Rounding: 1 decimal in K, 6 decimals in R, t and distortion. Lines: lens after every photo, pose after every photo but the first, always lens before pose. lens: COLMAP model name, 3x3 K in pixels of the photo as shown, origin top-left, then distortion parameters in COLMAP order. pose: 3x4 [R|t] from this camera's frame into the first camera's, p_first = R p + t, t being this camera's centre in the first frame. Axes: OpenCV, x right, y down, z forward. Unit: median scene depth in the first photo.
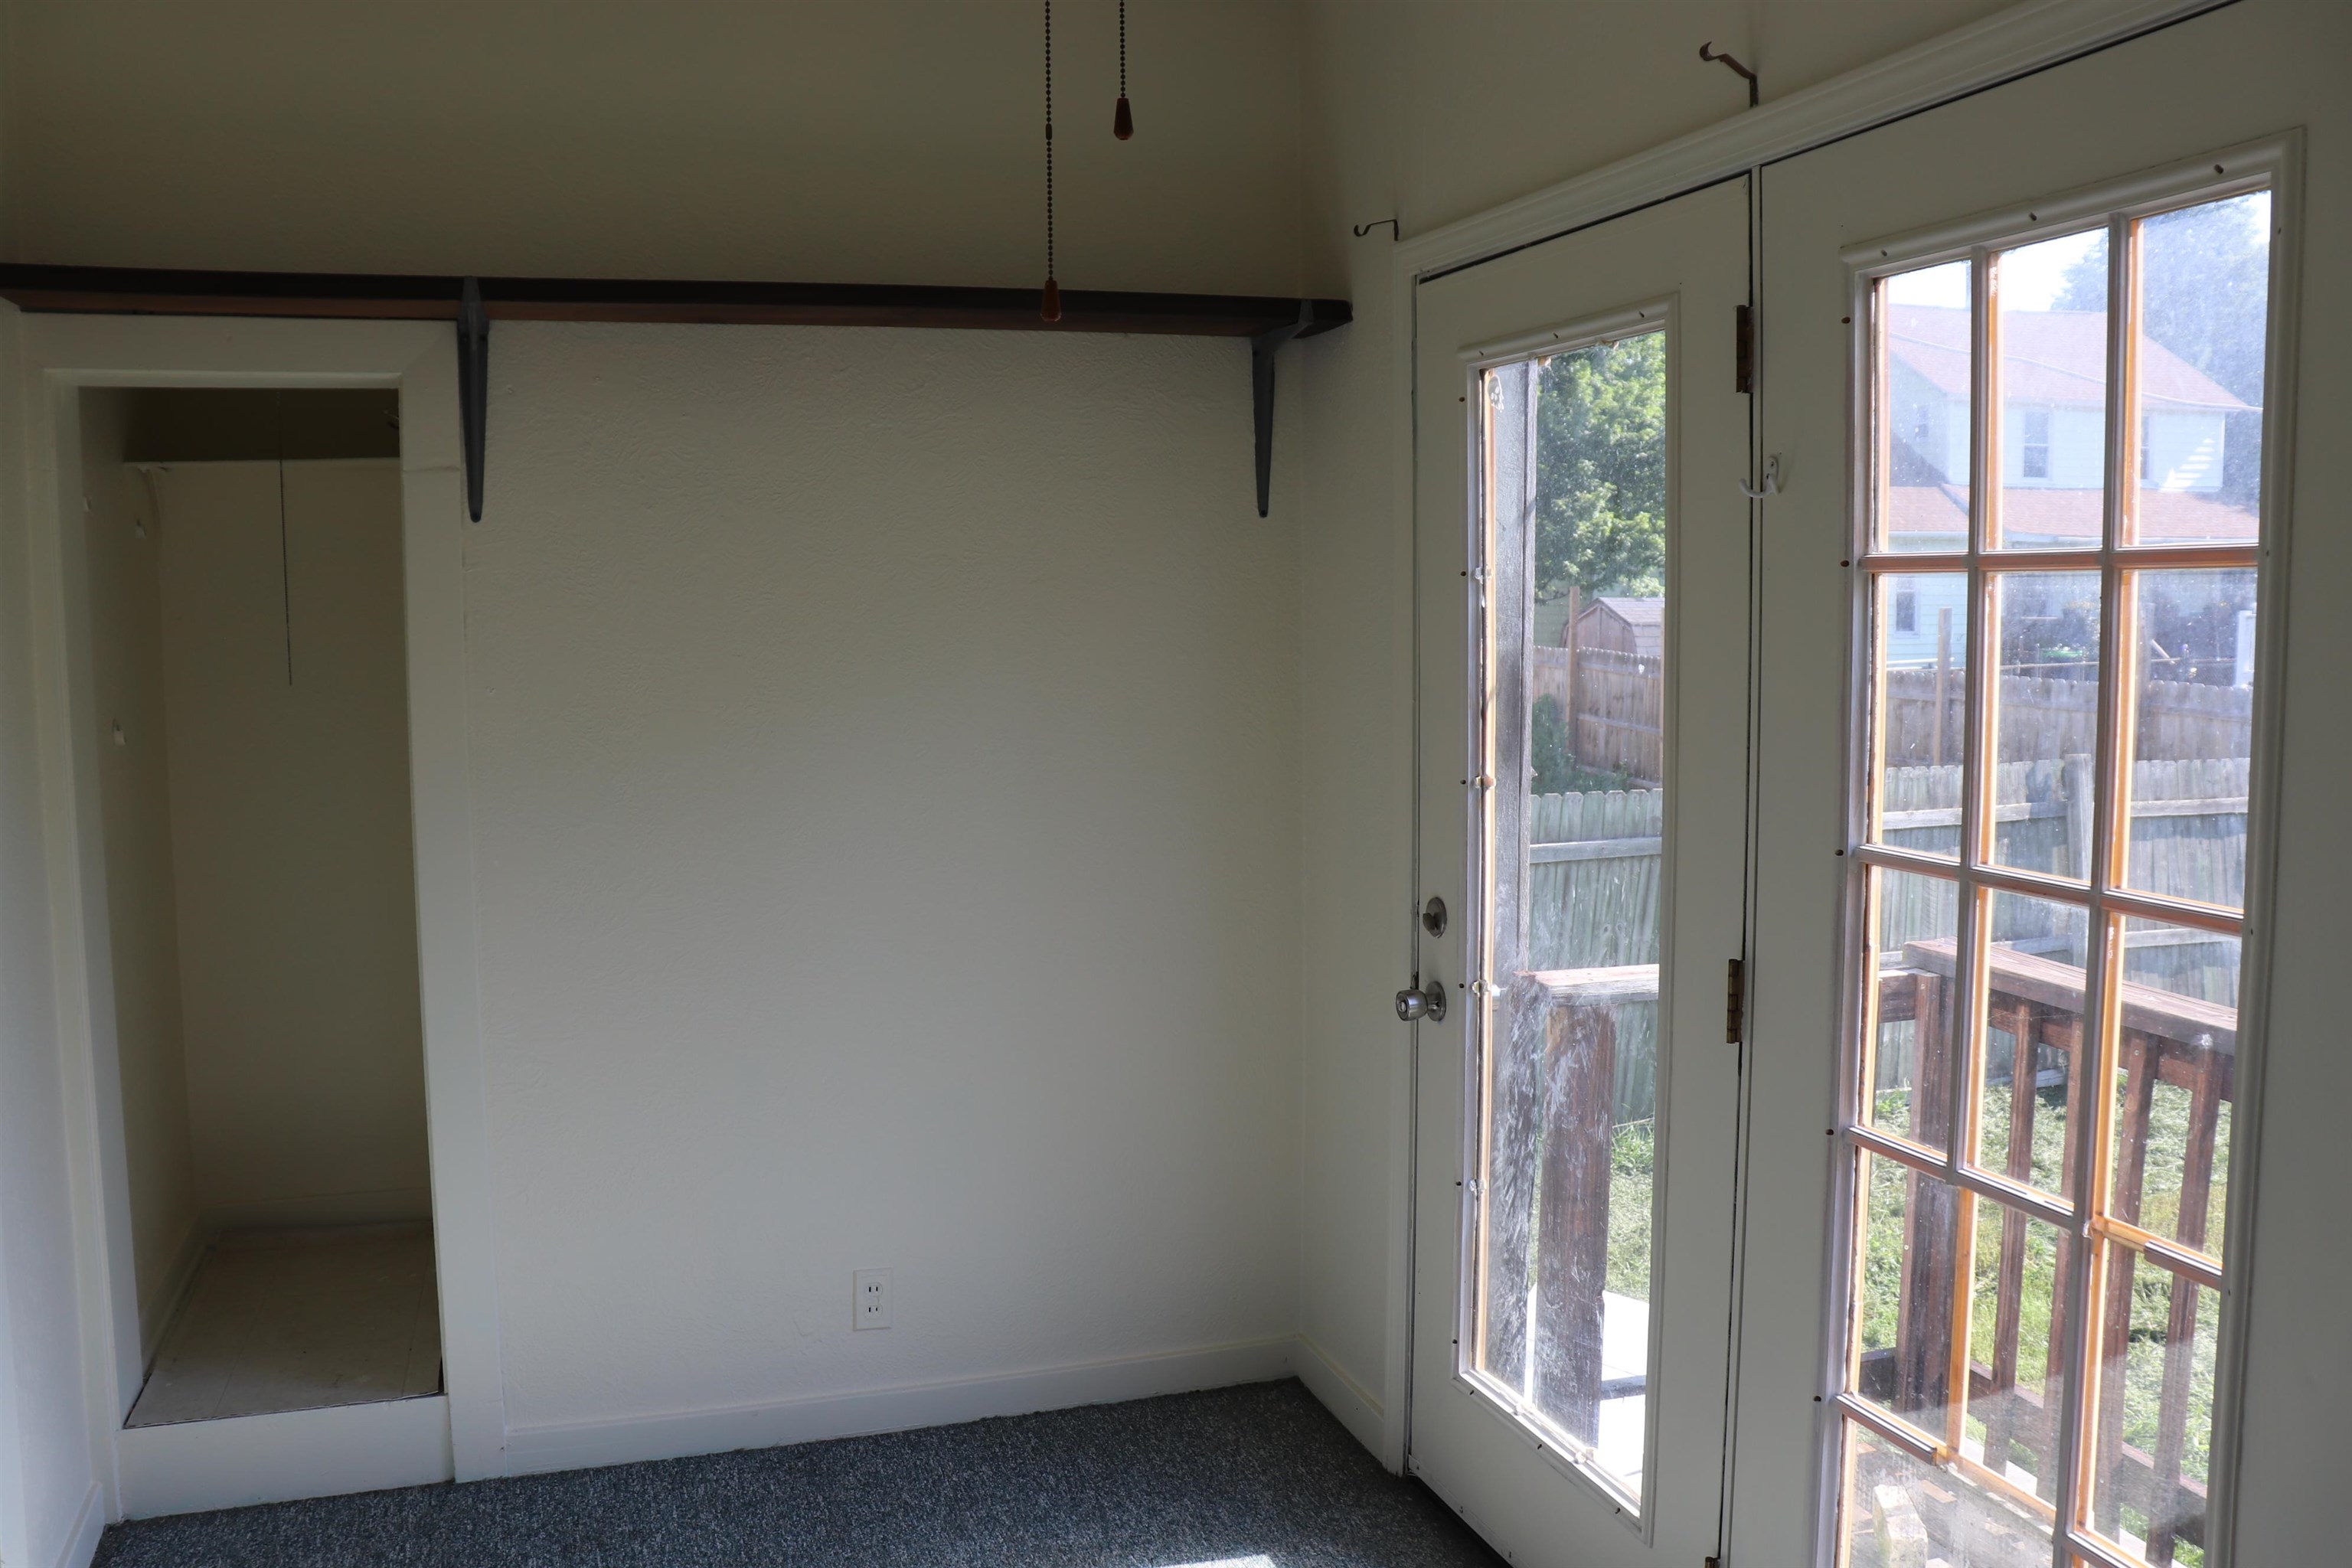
lens RADIAL K [[1950.3, 0, 1176.0], [0, 1950.3, 784.0], [0, 0, 1]] dist [-0.185164, 0.174022]
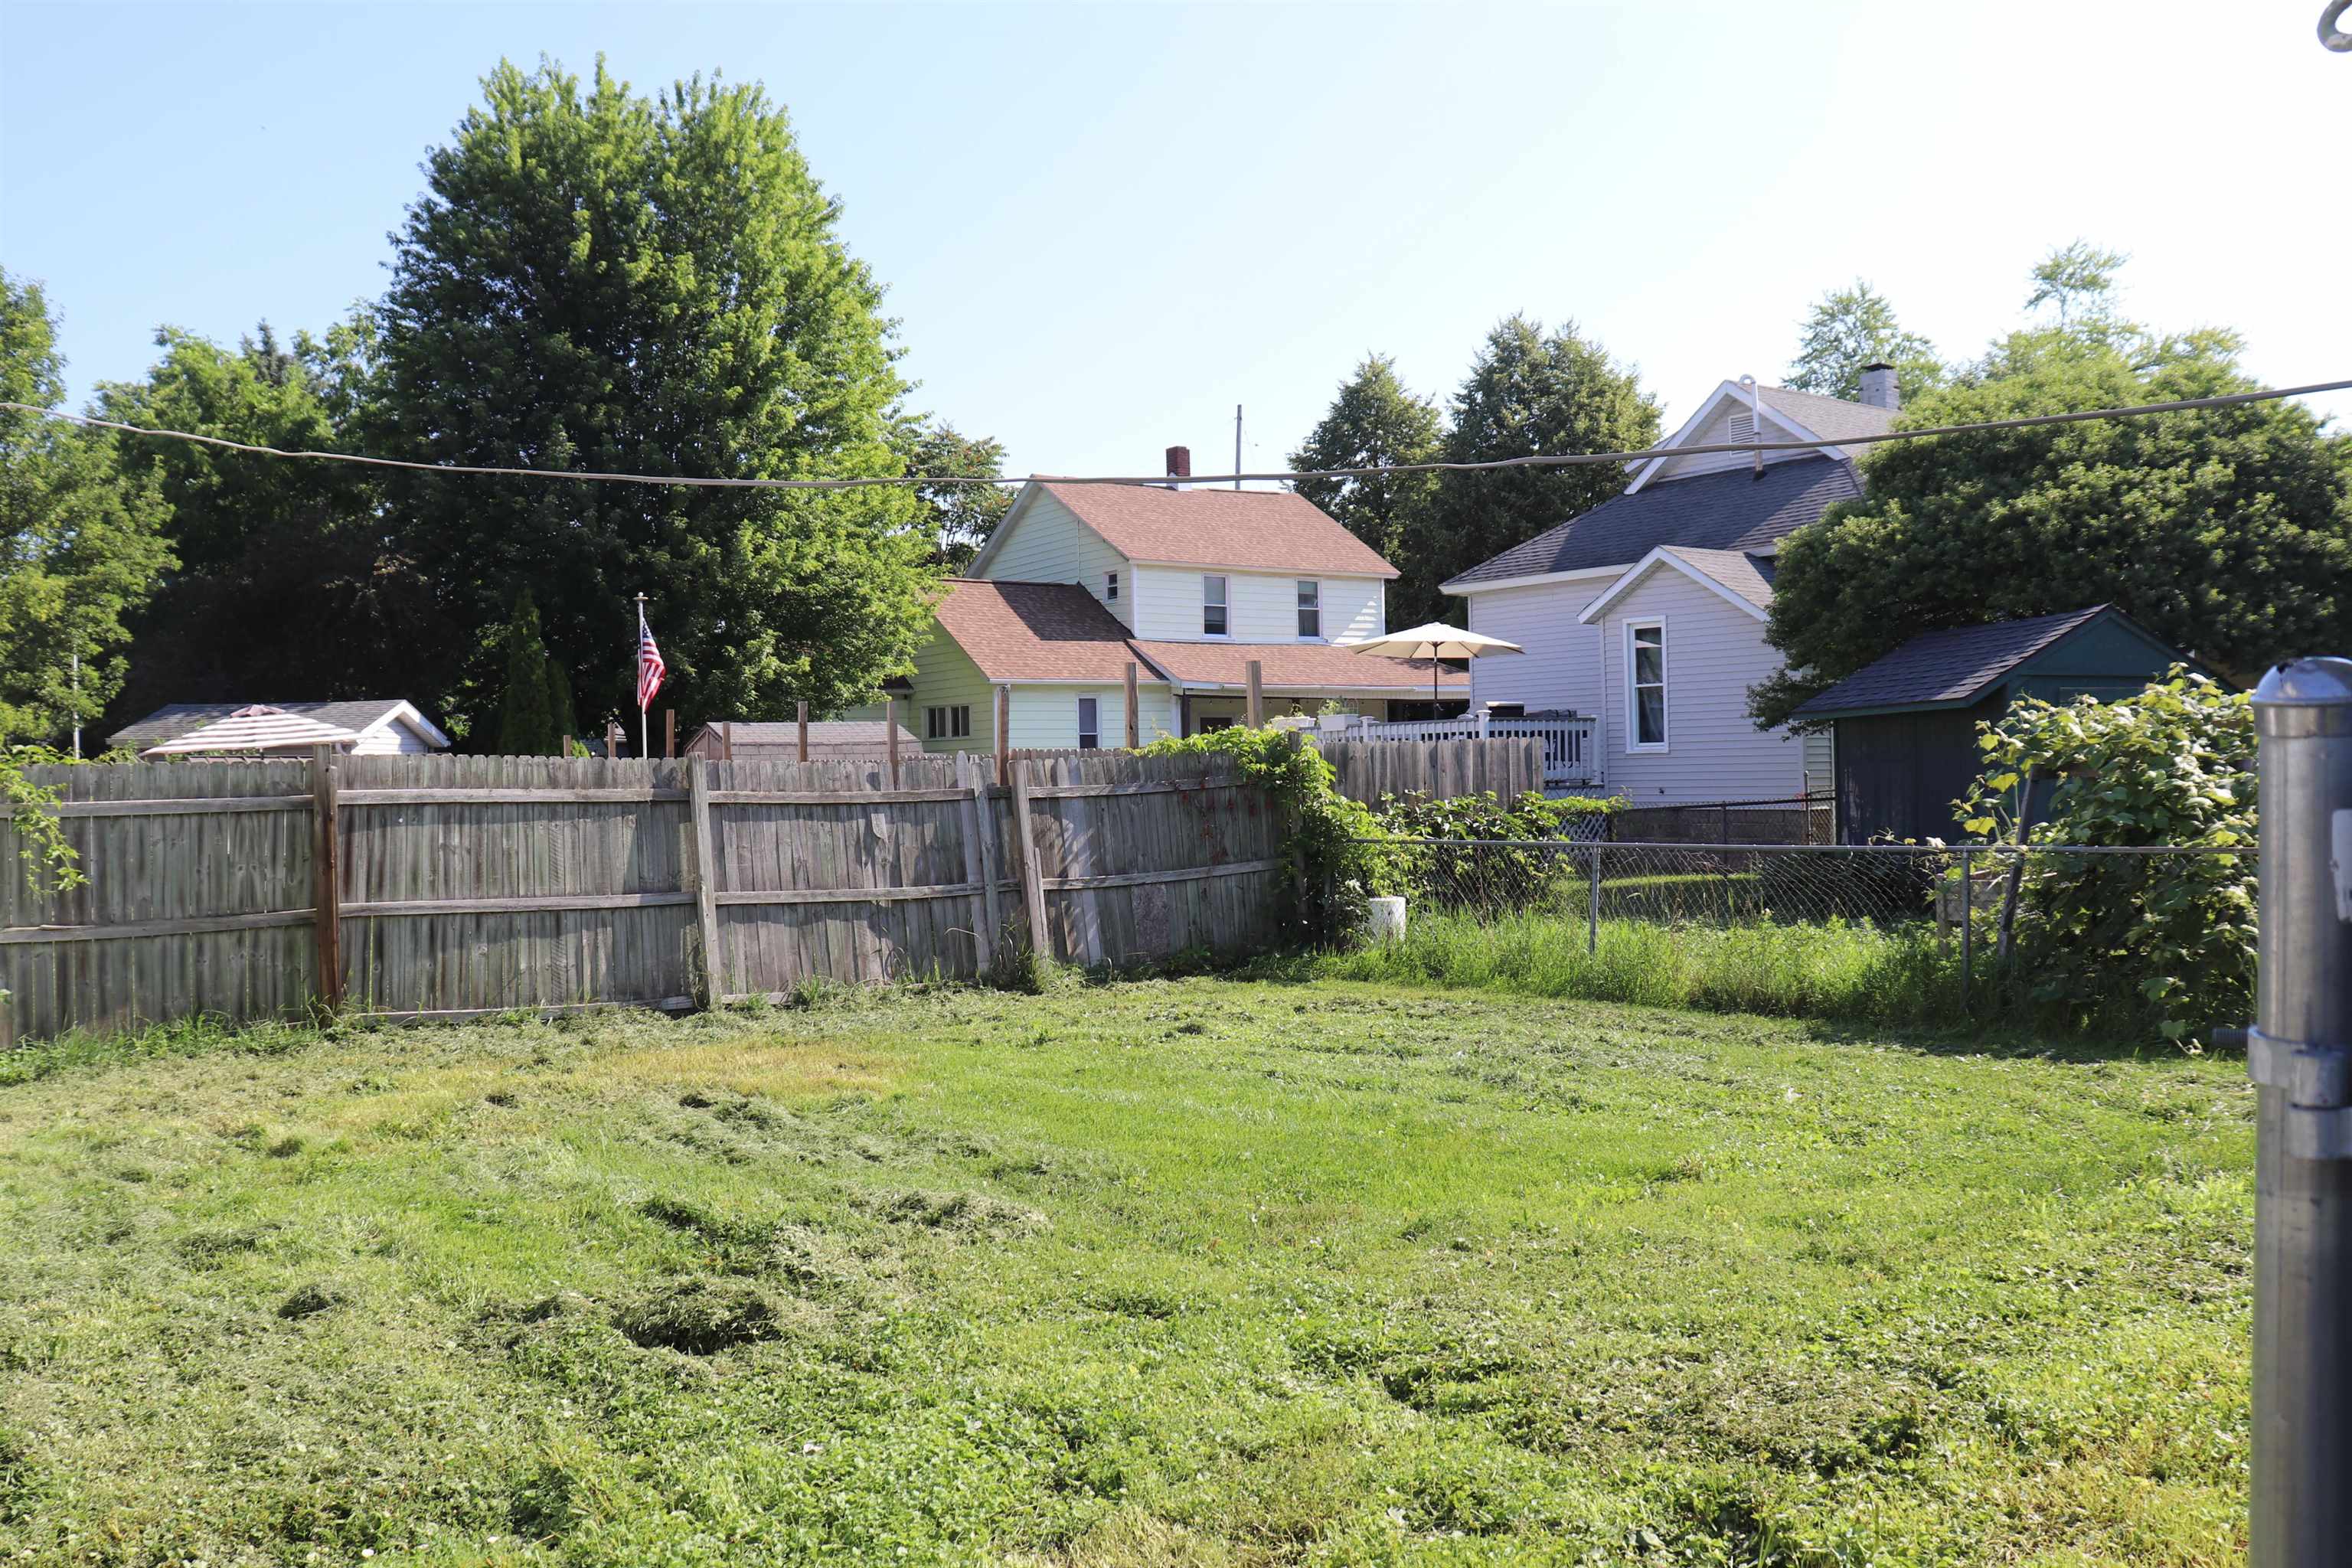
lens RADIAL K [[1950.3, 0, 1176.0], [0, 1950.3, 784.0], [0, 0, 1]] dist [-0.185164, 0.174022]
pose [[0.957530, -0.008817, 0.288198, 0.126151], [0.037595, 0.994817, -0.094474, 0.044342], [-0.285872, 0.101297, 0.952899, -0.111918]]
